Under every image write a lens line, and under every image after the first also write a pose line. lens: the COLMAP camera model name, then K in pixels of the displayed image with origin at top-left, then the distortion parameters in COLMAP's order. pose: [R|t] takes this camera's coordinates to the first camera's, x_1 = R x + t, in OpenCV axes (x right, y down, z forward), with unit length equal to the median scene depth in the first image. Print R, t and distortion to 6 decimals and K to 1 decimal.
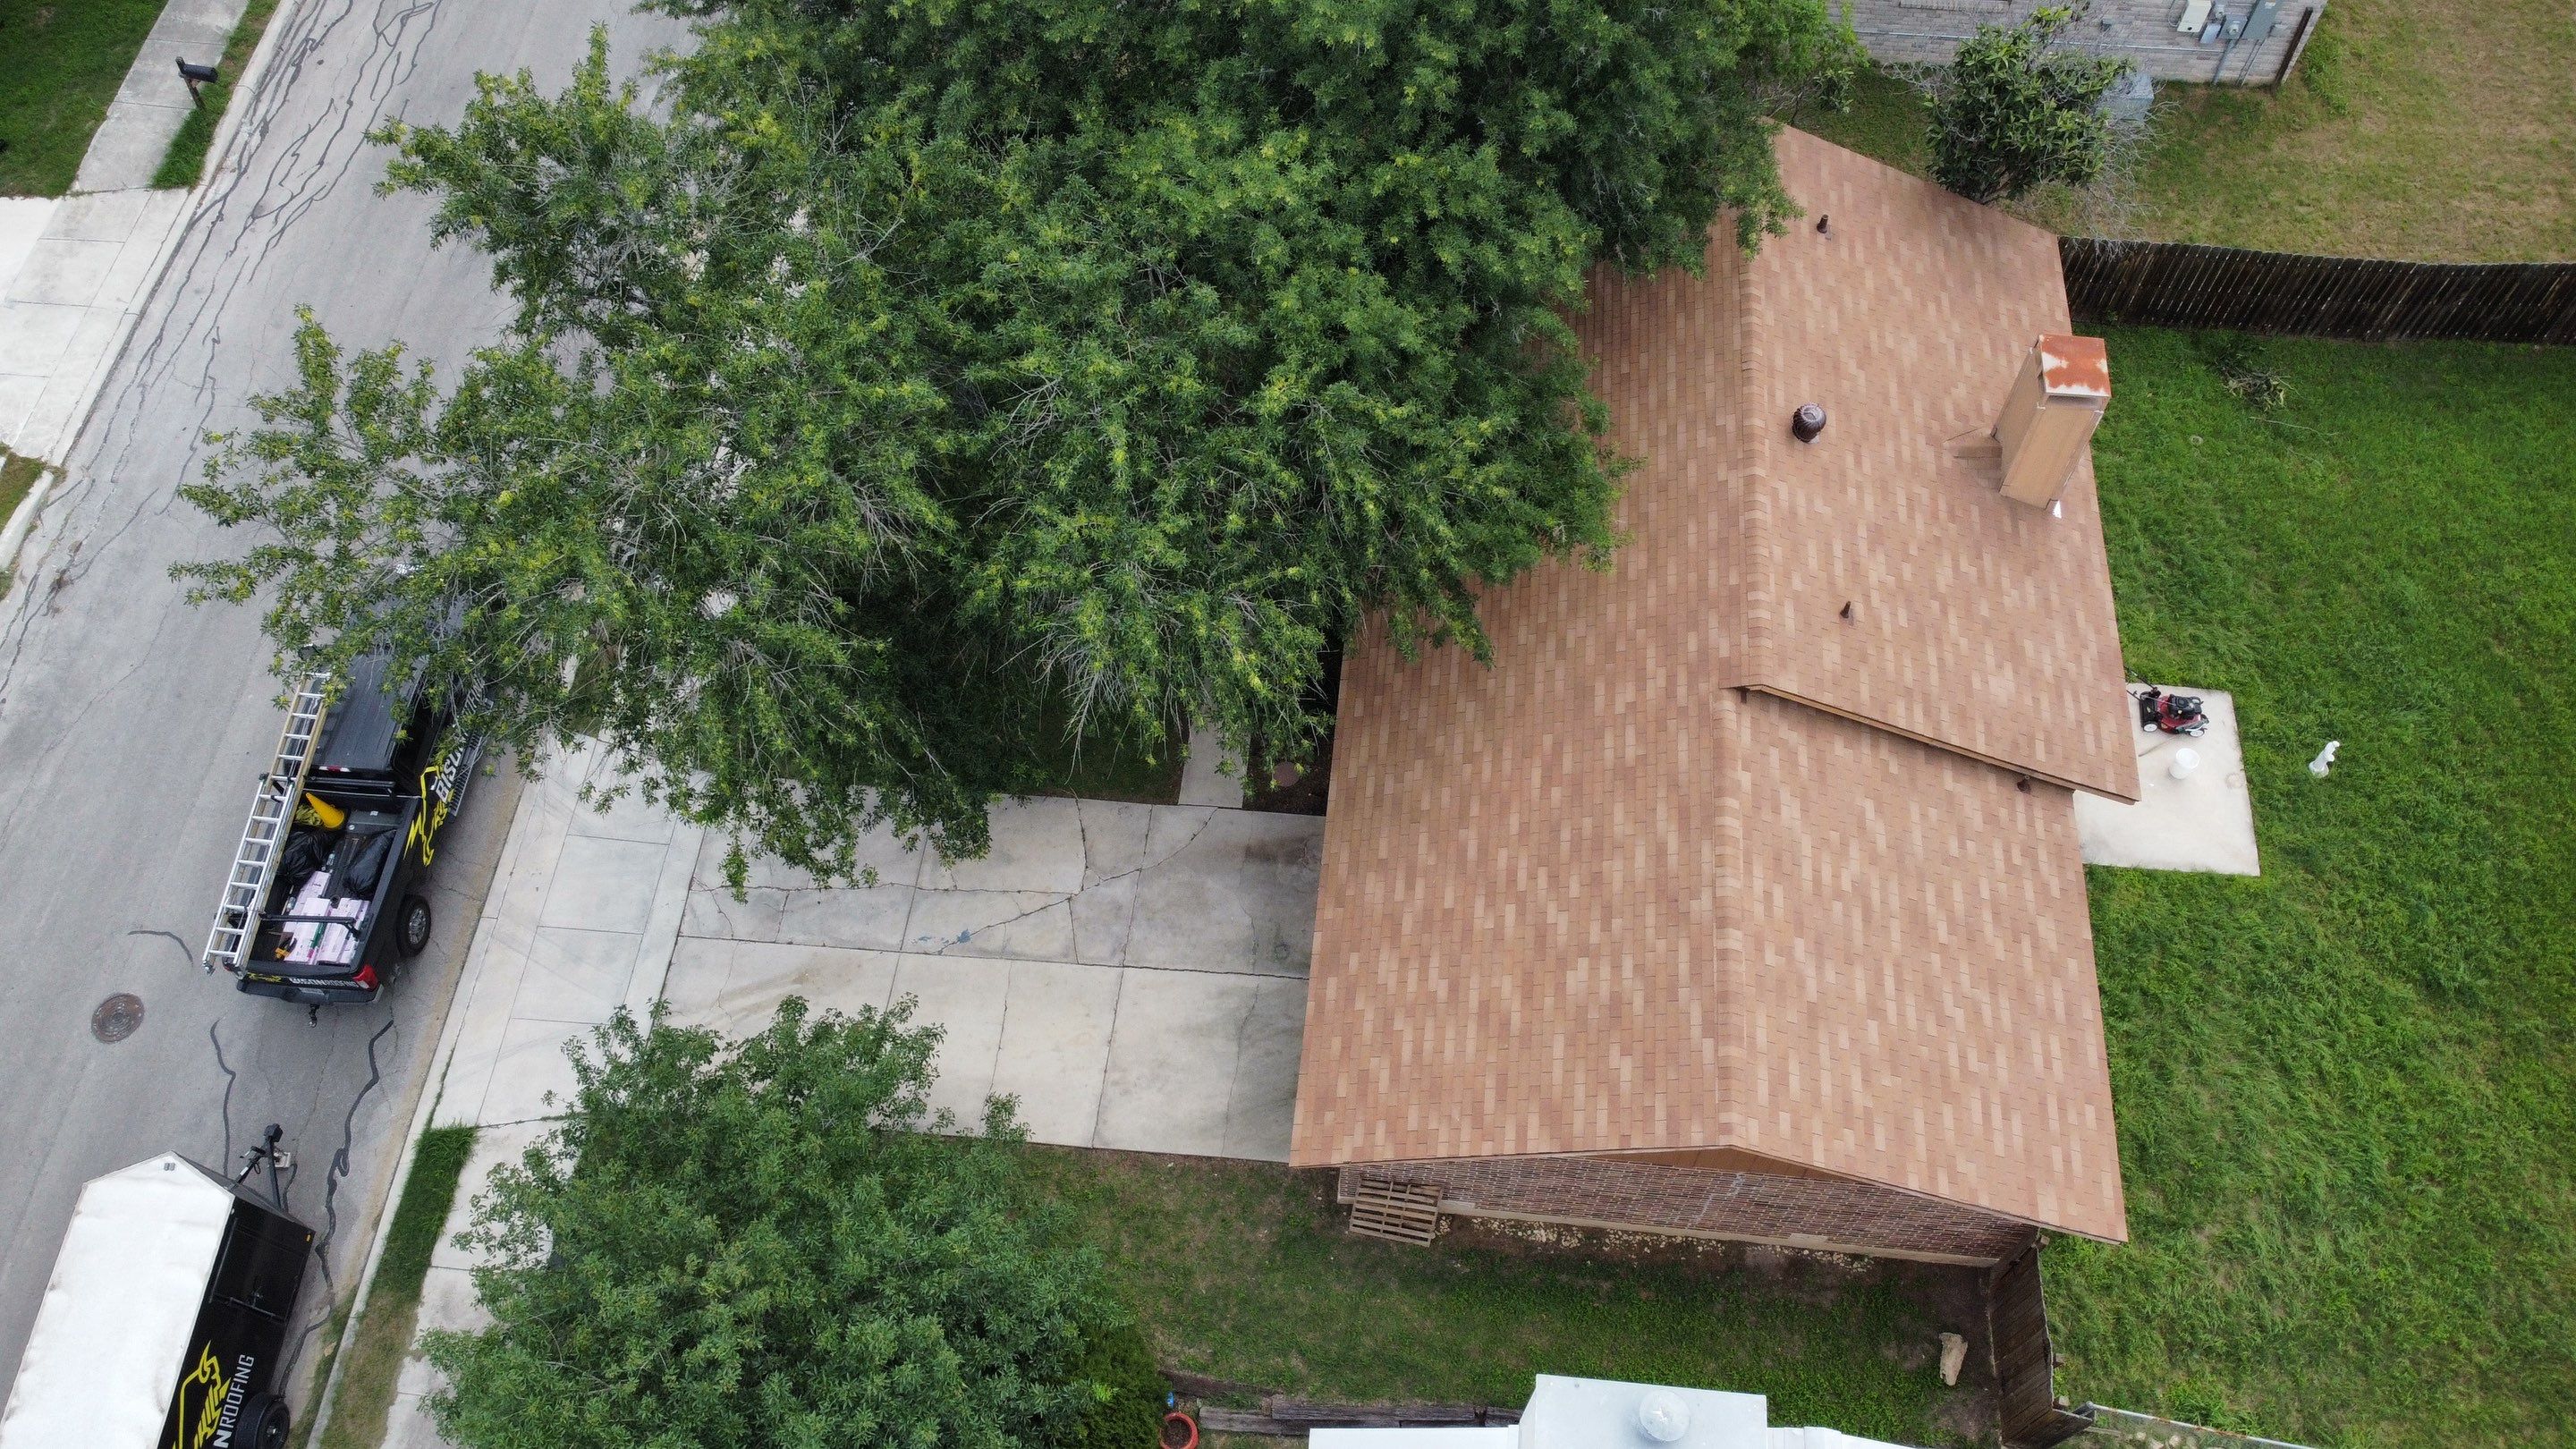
lens RADIAL K [[1934.2, 0, 1283.1], [0, 1934.2, 723.7], [0, 0, 1]] dist [0.006095, -0.015701]
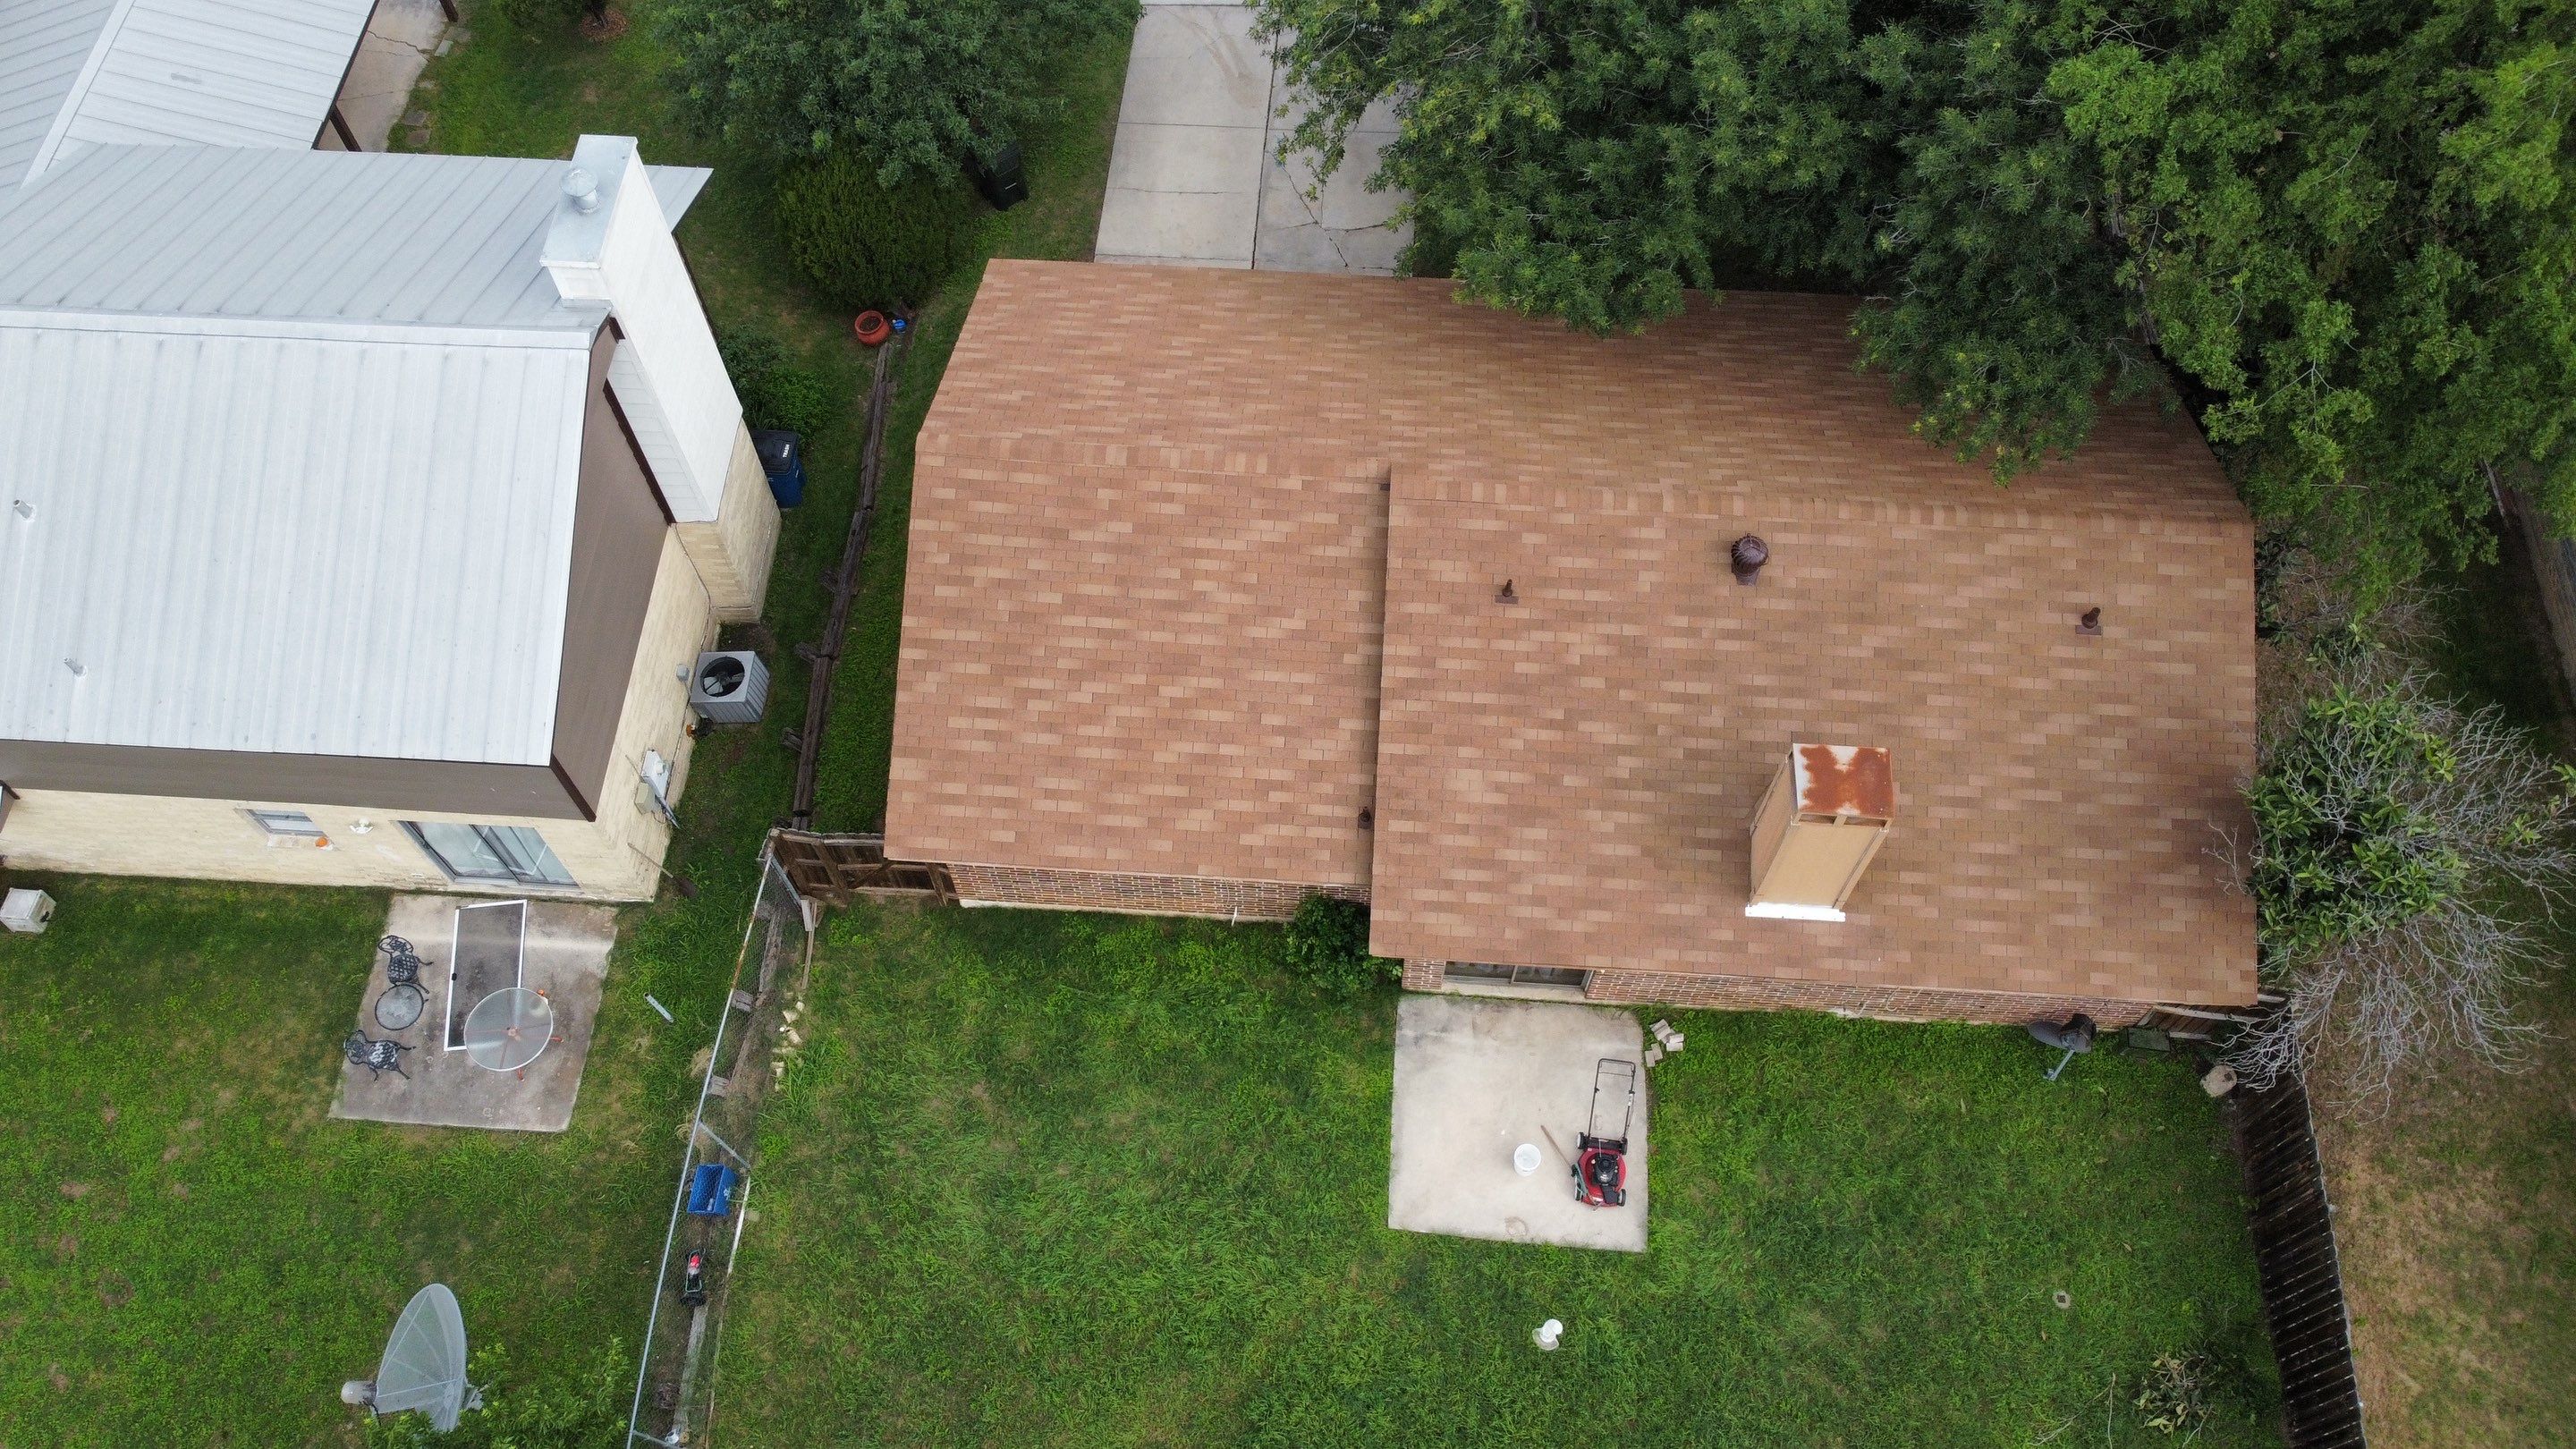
lens RADIAL K [[1934.2, 0, 1296.3], [0, 1934.2, 723.5], [0, 0, 1]] dist [0.006095, -0.015701]
pose [[0.043605, 0.878819, -0.475158, 0.784959], [-0.848519, 0.283638, 0.446727, -0.370042], [0.527365, 0.383701, 0.758063, 0.255492]]
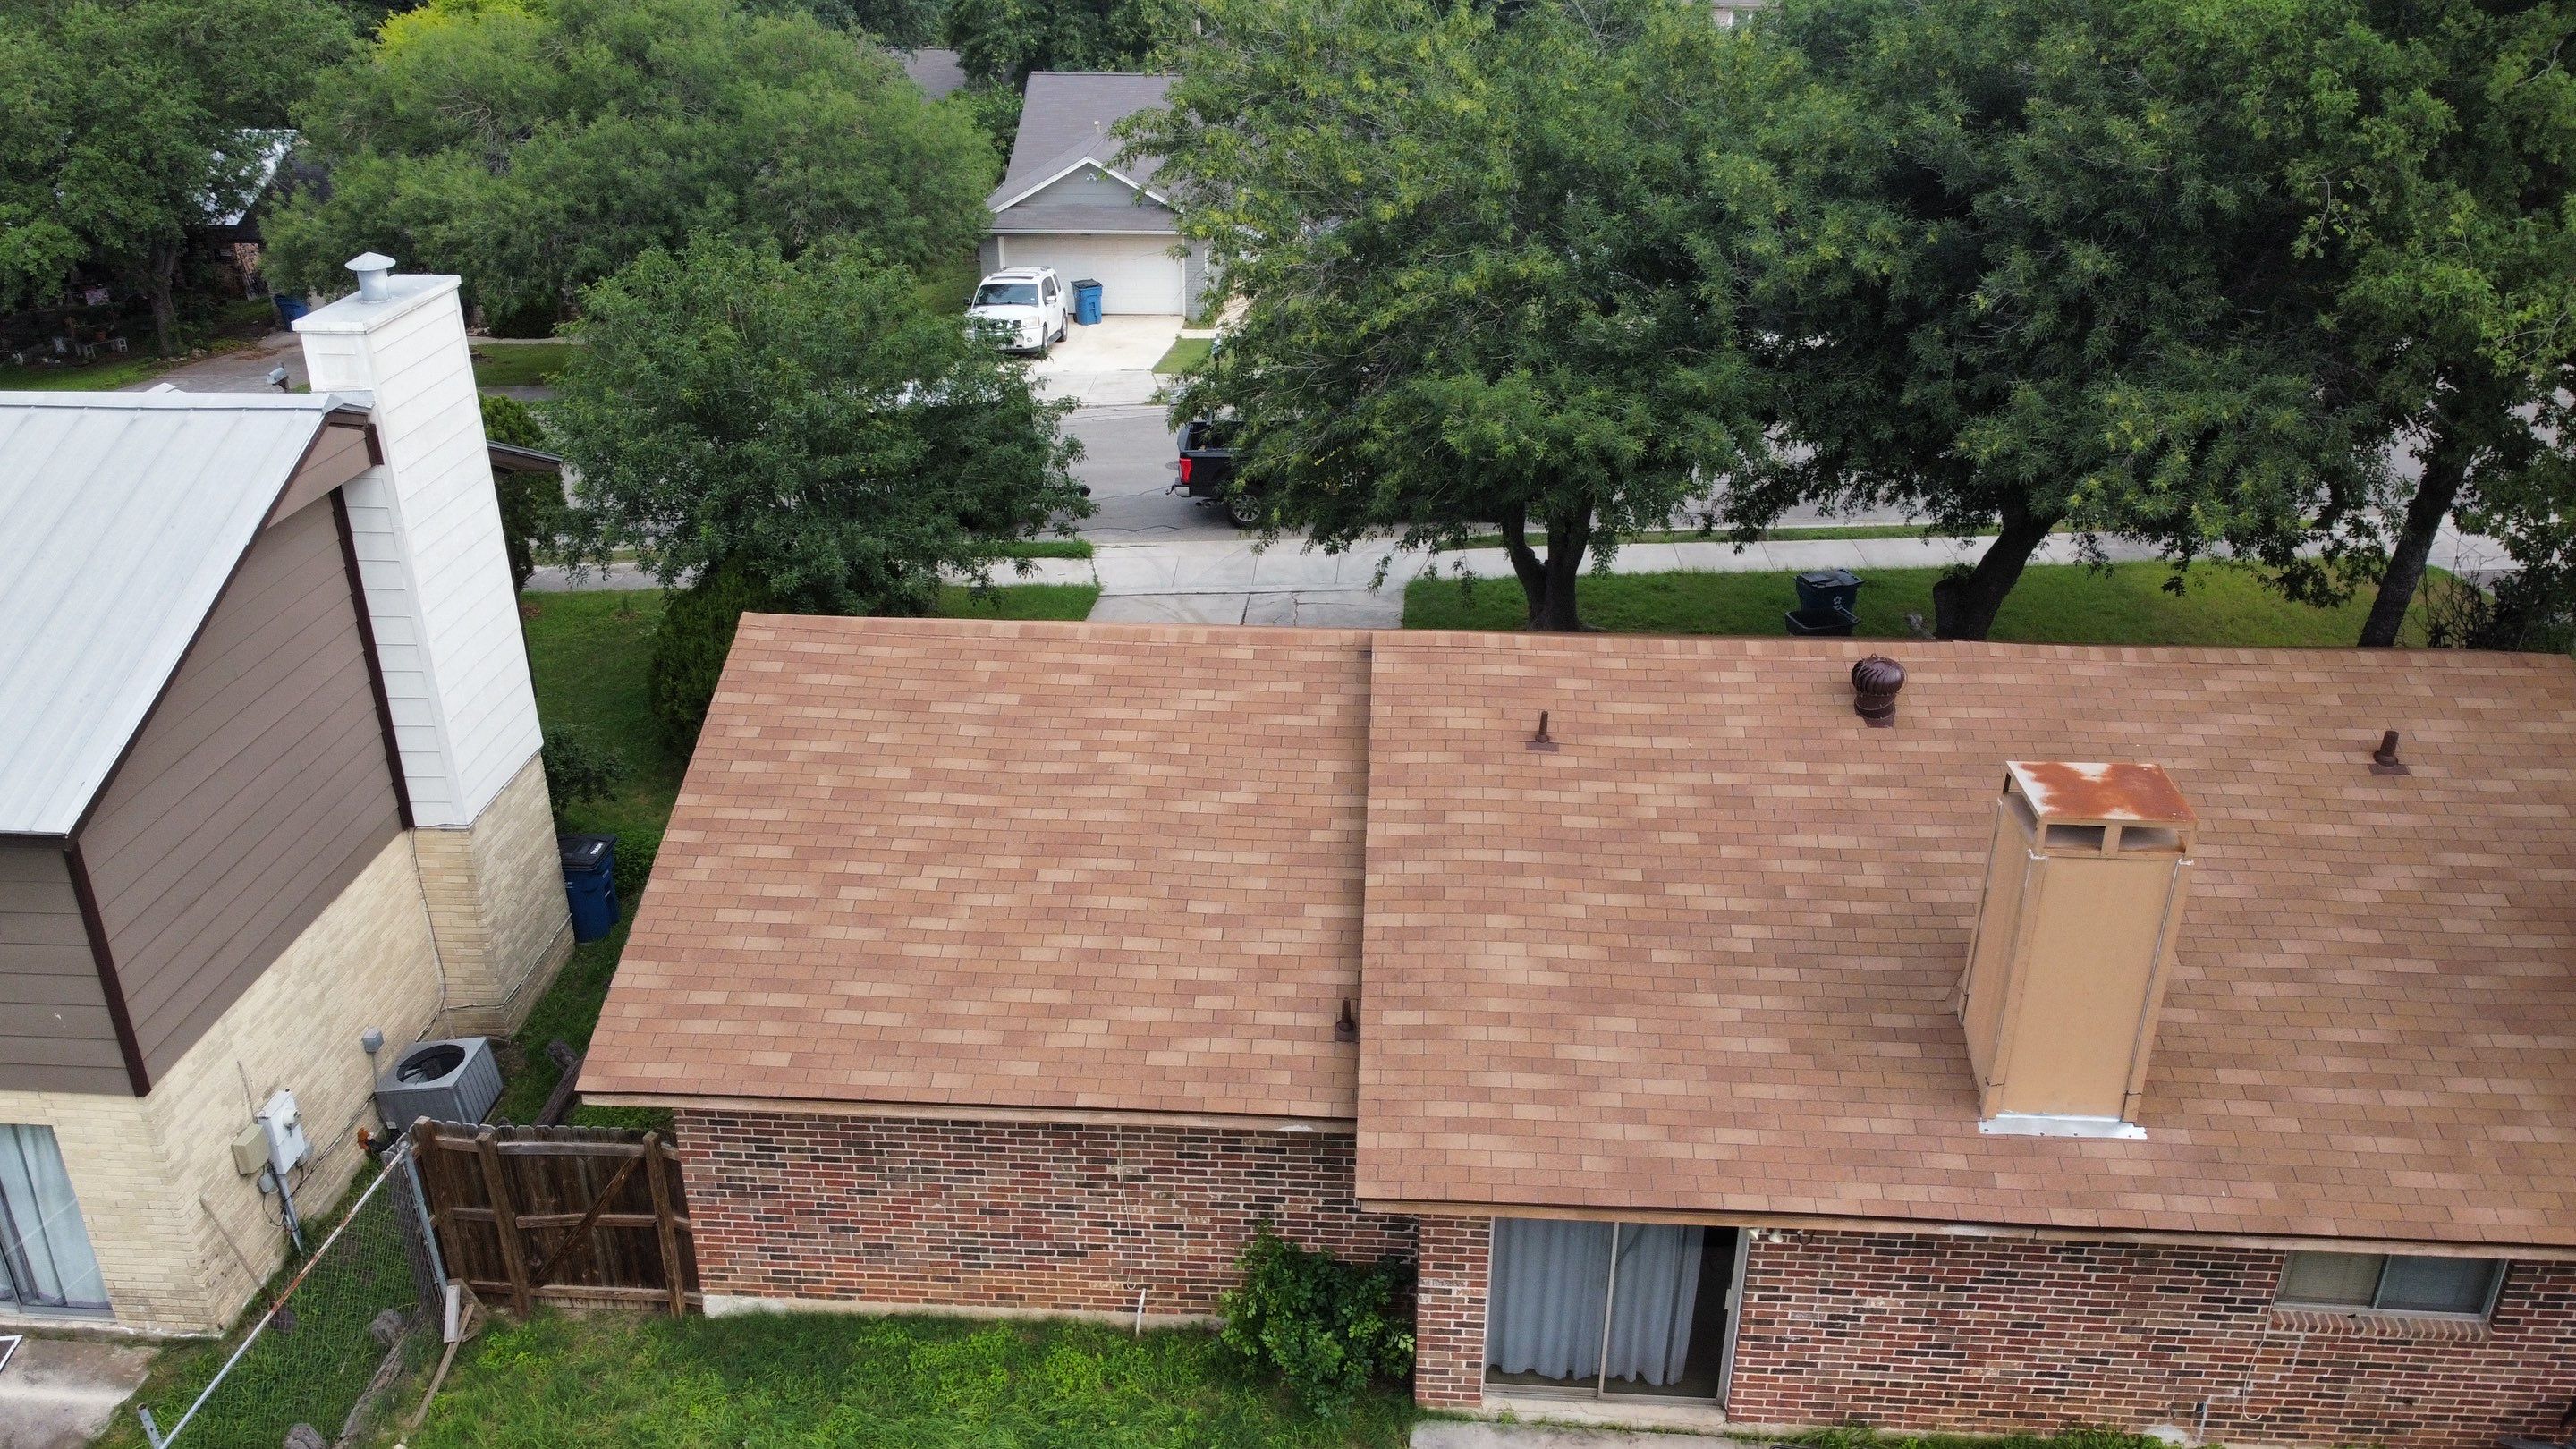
lens RADIAL K [[1934.2, 0, 1291.6], [0, 1934.2, 726.8], [0, 0, 1]] dist [0.006095, -0.015701]
pose [[0.043936, 0.436664, -0.898551, 0.874596], [-0.847467, 0.492567, 0.197932, -0.116252], [0.529026, 0.752796, 0.391700, 0.689089]]
